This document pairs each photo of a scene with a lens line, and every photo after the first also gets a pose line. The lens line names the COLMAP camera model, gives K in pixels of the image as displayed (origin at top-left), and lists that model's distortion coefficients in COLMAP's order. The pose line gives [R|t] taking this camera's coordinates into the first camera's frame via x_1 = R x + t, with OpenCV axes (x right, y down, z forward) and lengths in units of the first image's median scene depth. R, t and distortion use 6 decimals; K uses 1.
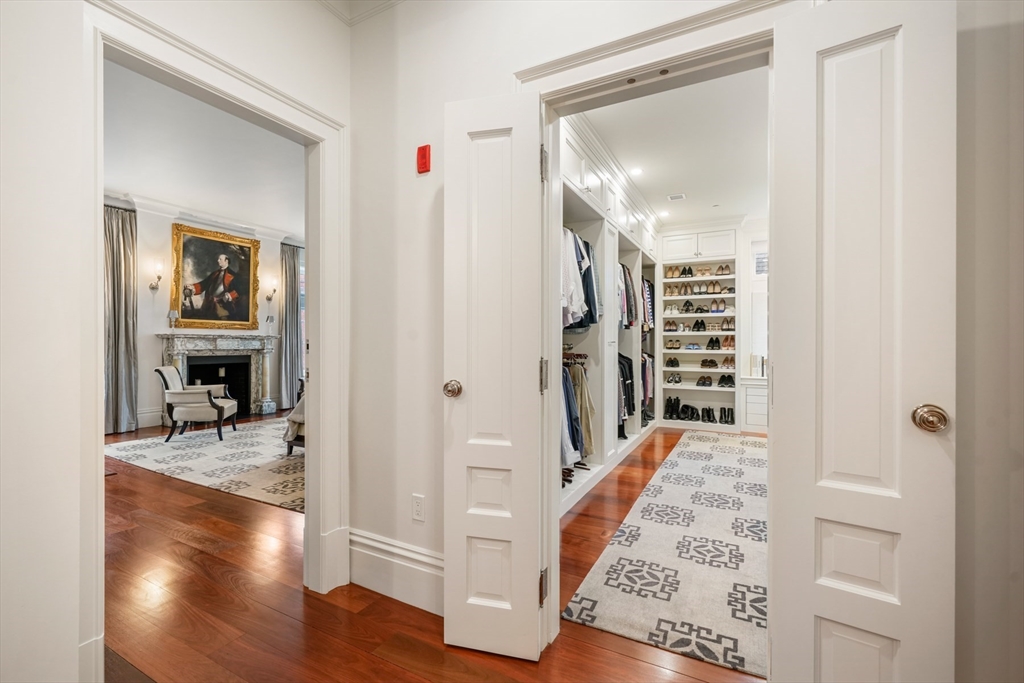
lens RADIAL K [[438.0, 0, 507.0], [0, 438.0, 340.6], [0, 0, 1]] dist [-0.002237, -0.000310]
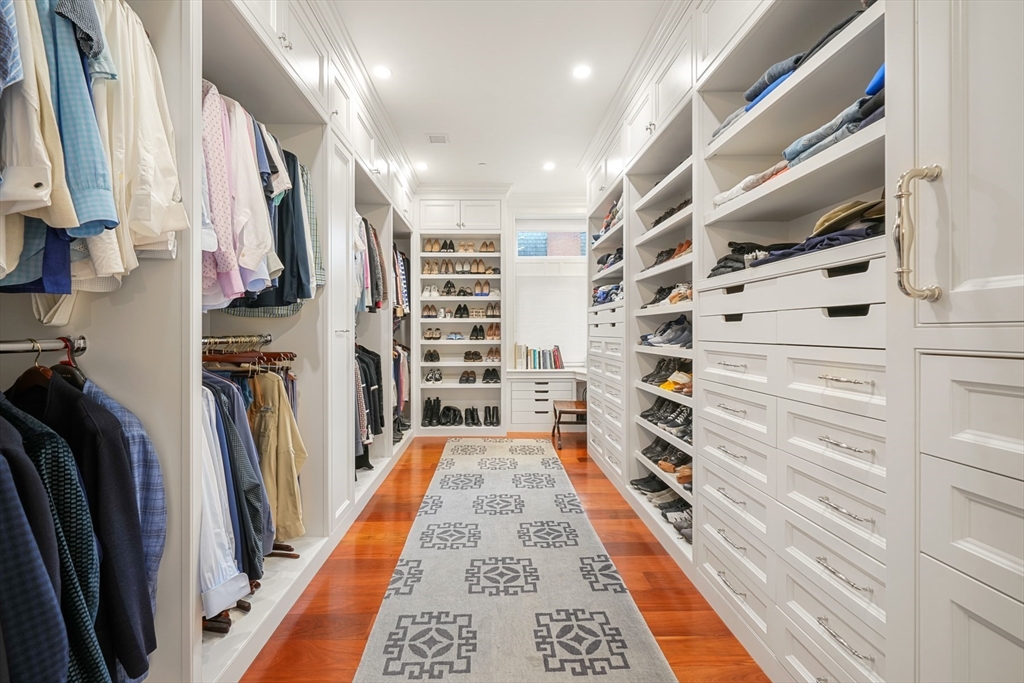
lens RADIAL K [[438.0, 0, 505.5], [0, 438.0, 333.4], [0, 0, 1]] dist [-0.002237, -0.000310]
pose [[0.859927, -0.005712, 0.510385, 0.086355], [0.001385, 0.999960, 0.008857, 0.001089], [-0.510415, -0.006909, 0.859900, 0.247502]]
